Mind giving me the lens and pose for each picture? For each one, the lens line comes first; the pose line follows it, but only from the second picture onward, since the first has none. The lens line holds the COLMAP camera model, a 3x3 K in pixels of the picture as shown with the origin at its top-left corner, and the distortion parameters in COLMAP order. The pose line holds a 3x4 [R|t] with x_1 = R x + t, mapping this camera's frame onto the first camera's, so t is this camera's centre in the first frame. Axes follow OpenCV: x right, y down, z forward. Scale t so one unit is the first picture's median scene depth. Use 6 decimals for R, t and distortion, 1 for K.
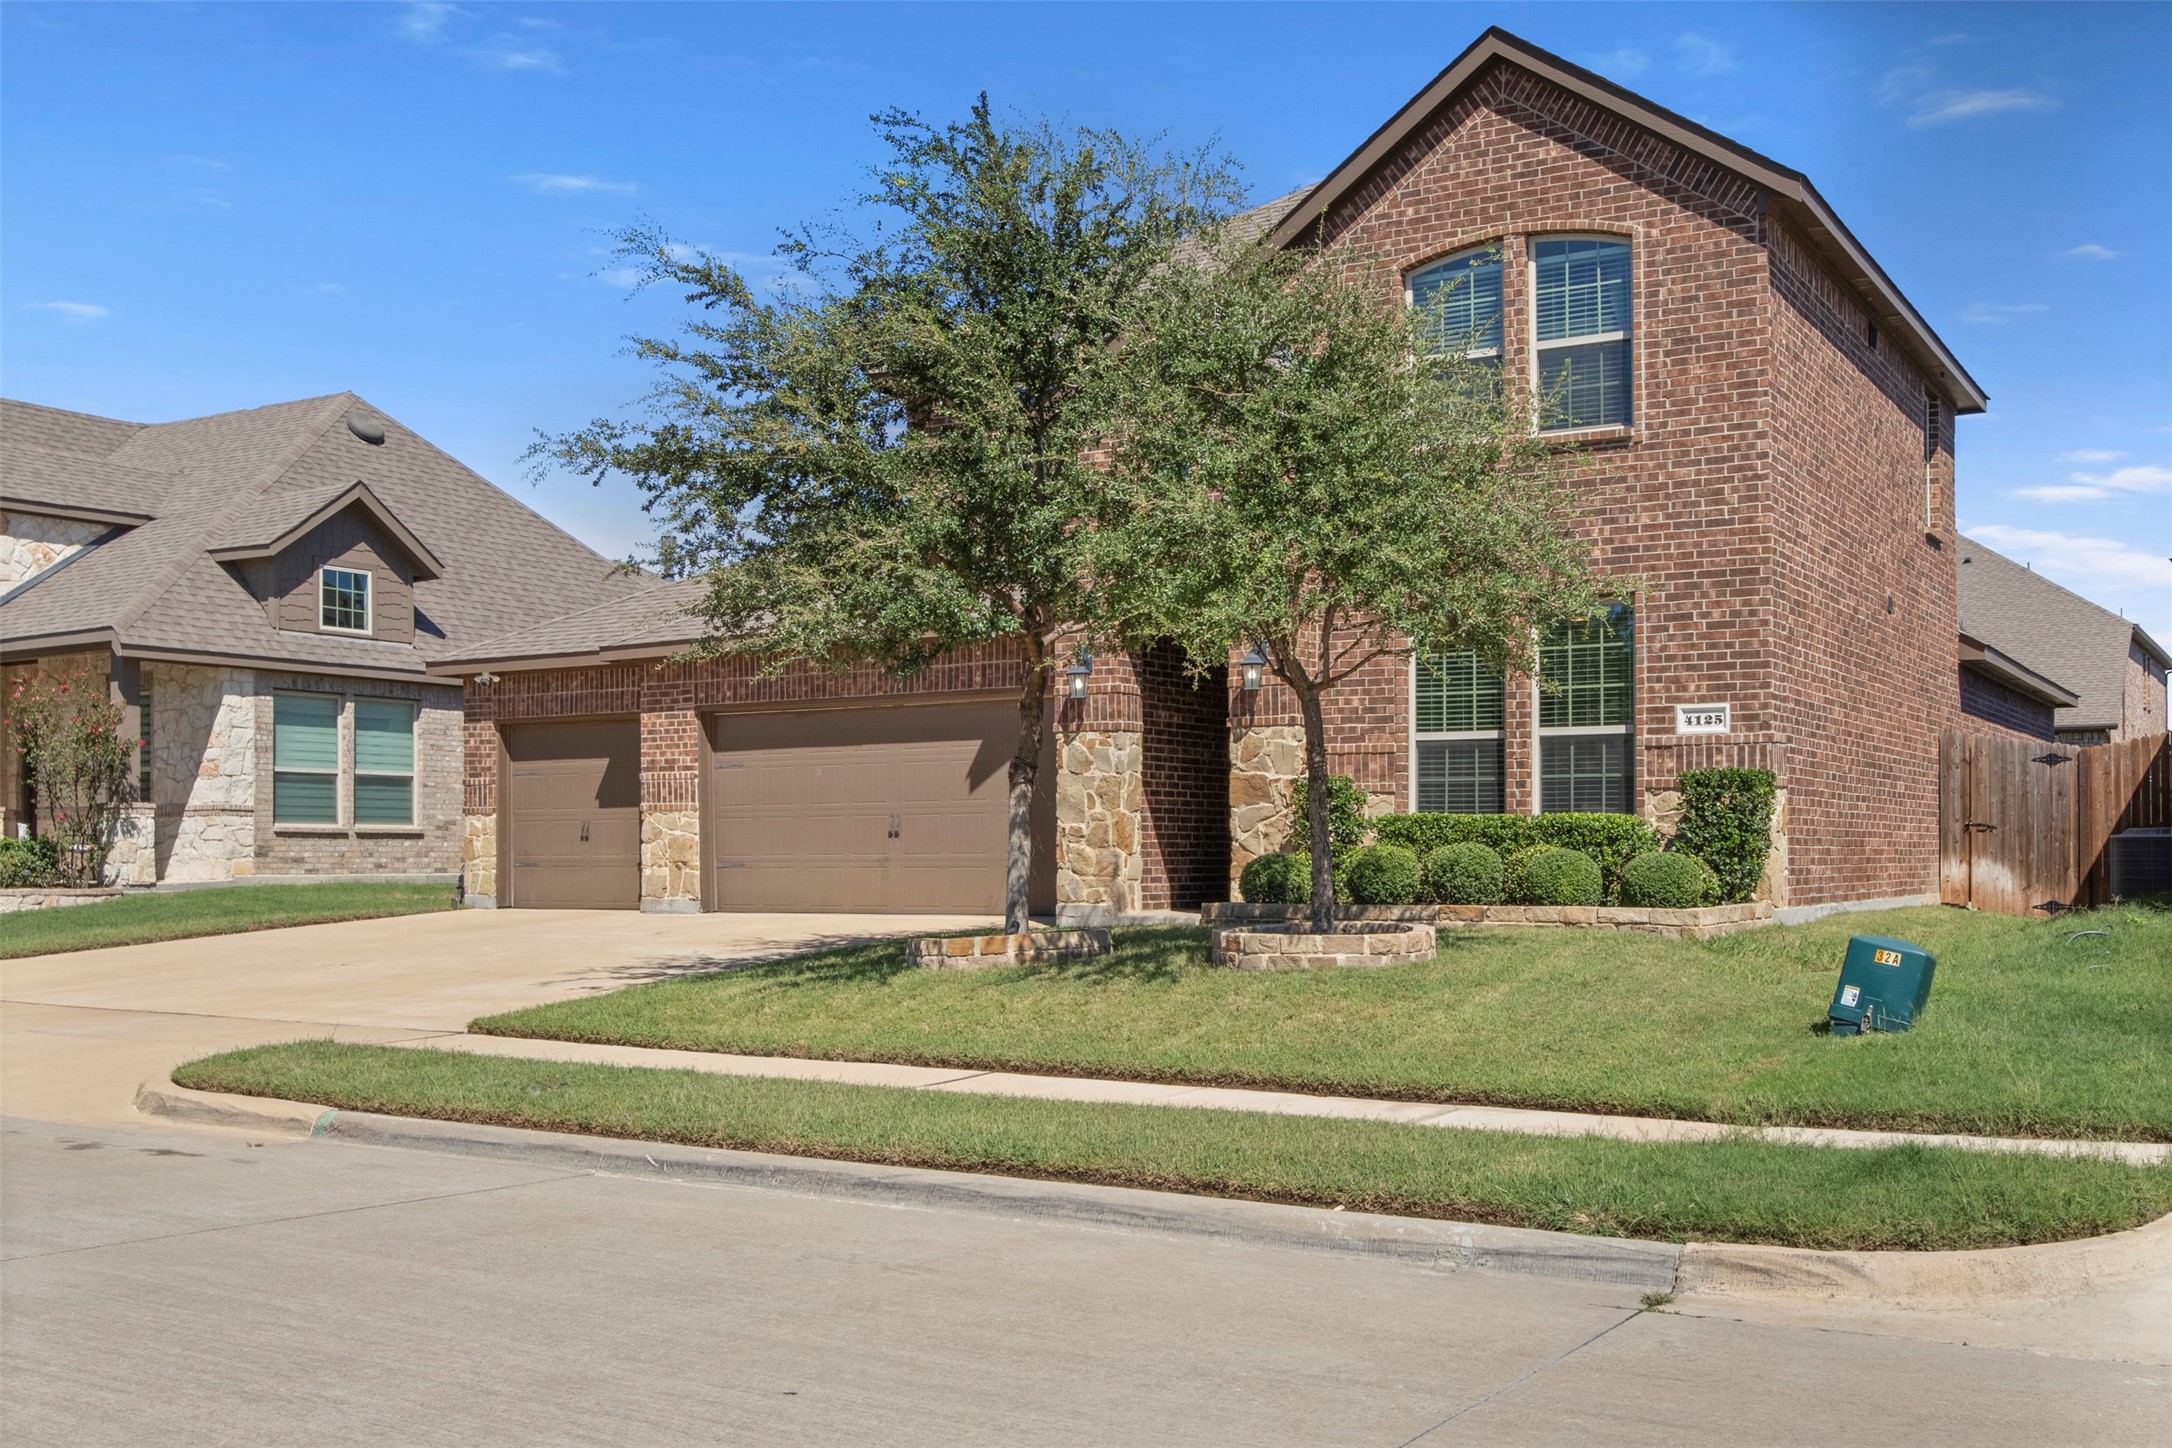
lens RADIAL K [[2224.7, 0, 1086.0], [0, 2224.7, 724.0], [0, 0, 1]] dist [-0.054386, -0.006806]
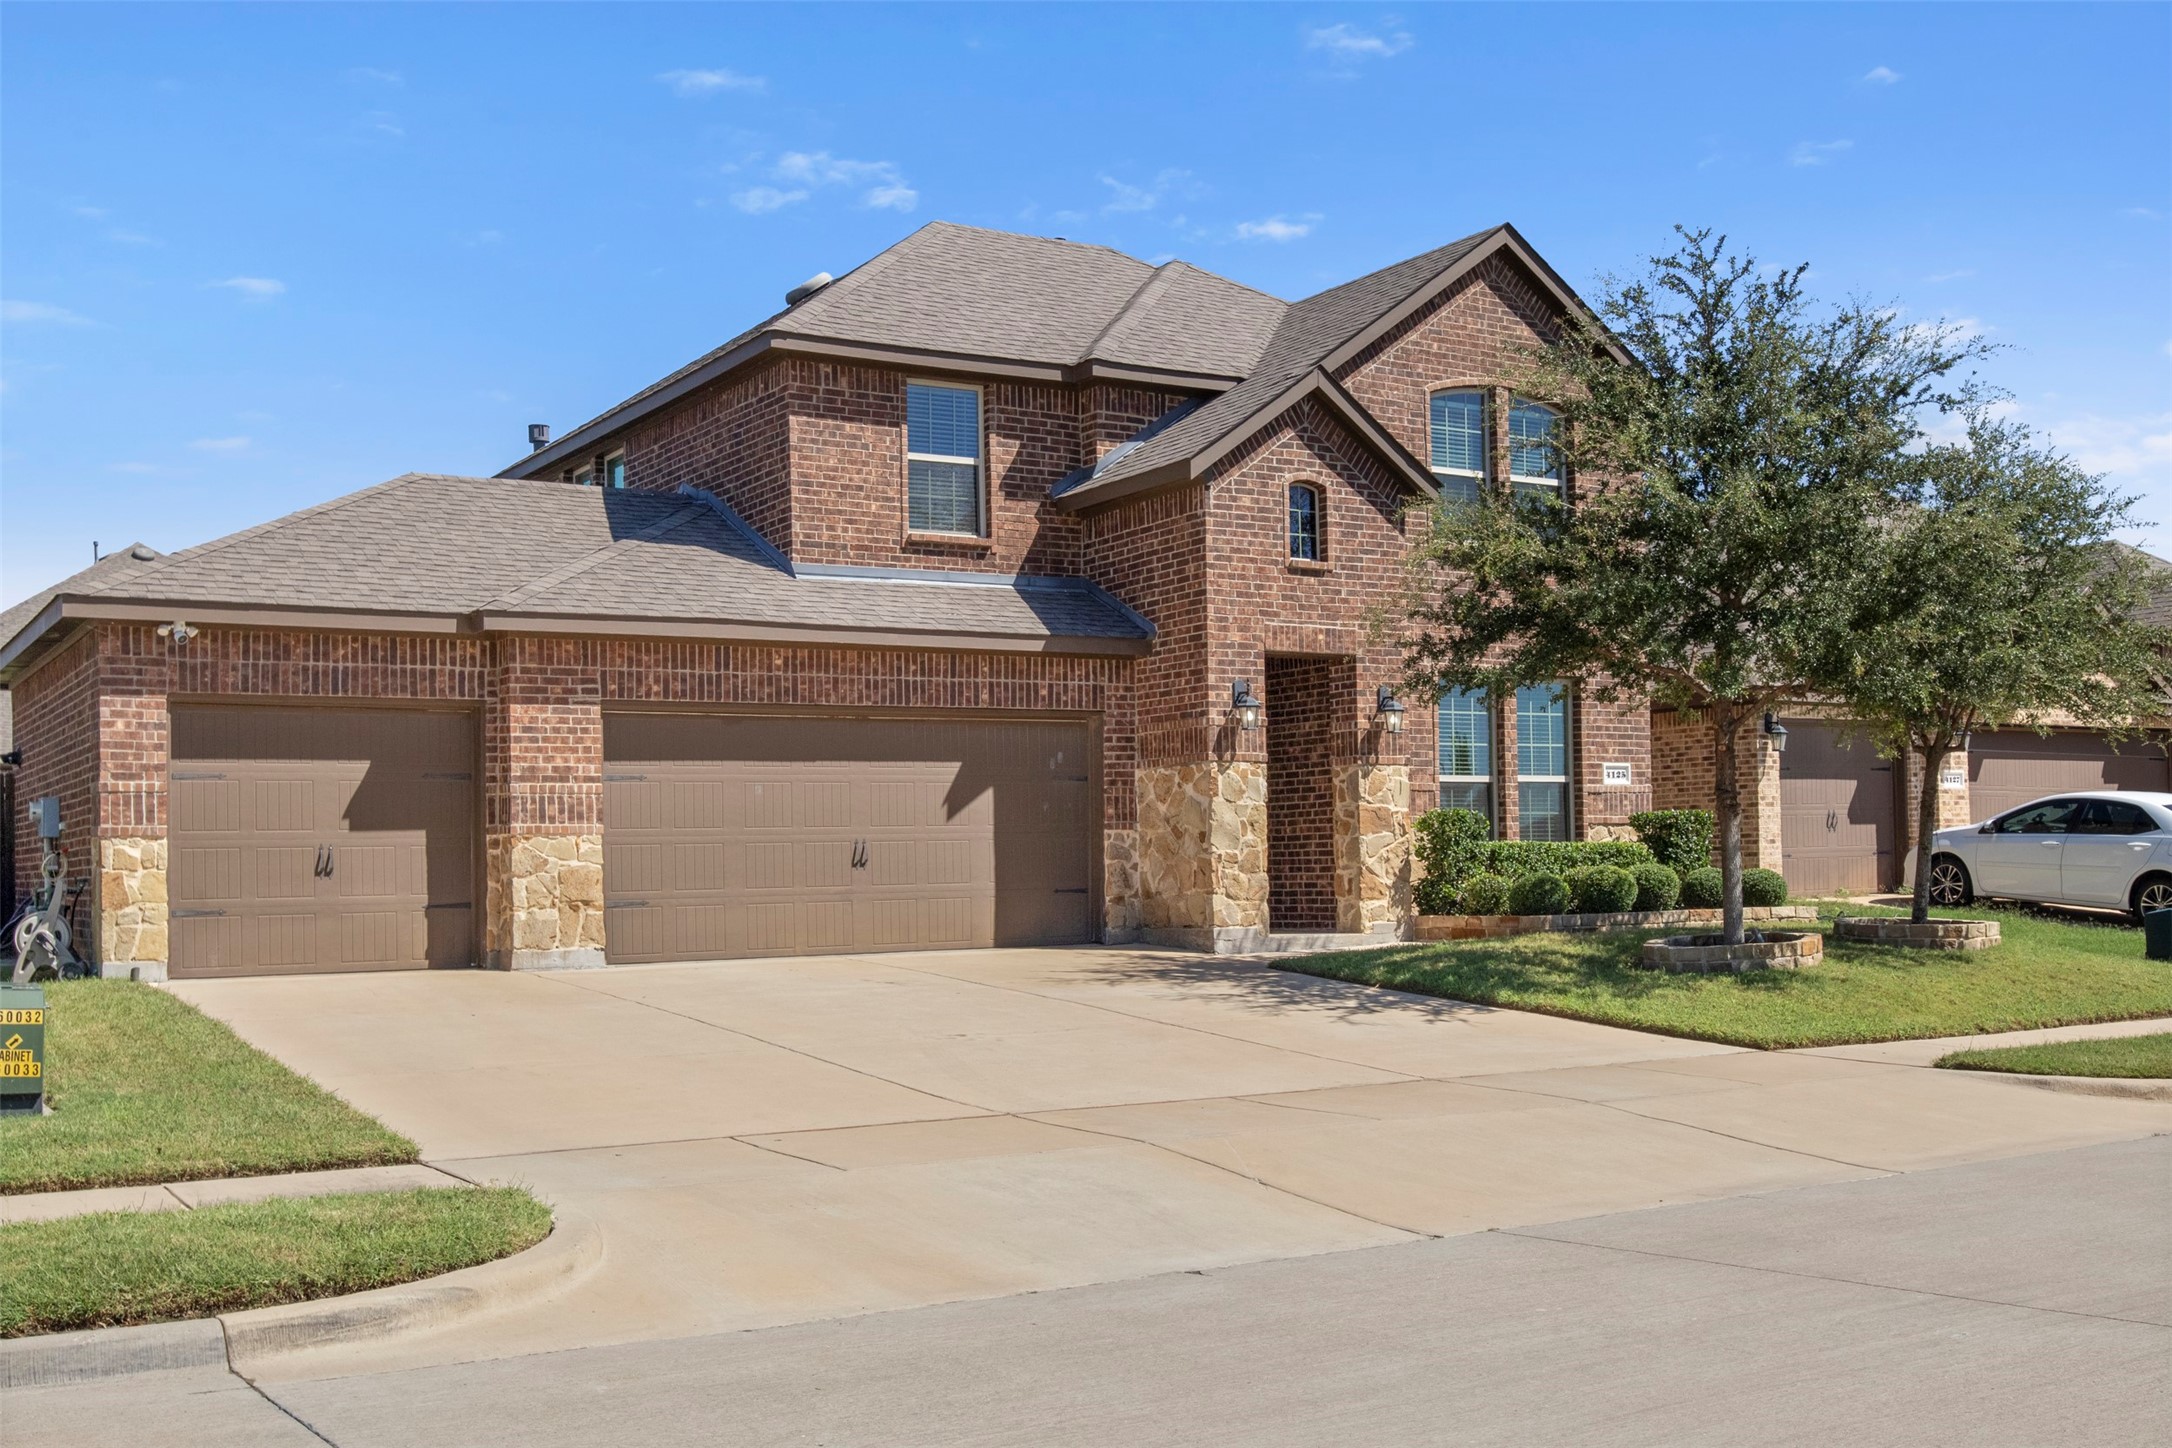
lens RADIAL K [[2224.7, 0, 1086.0], [0, 2224.7, 724.0], [0, 0, 1]] dist [-0.054386, -0.006806]
pose [[0.422754, 0.052943, 0.904697, -0.969826], [-0.037419, 0.998460, -0.040945, 0.030952], [-0.905472, -0.016543, 0.424084, 0.619016]]
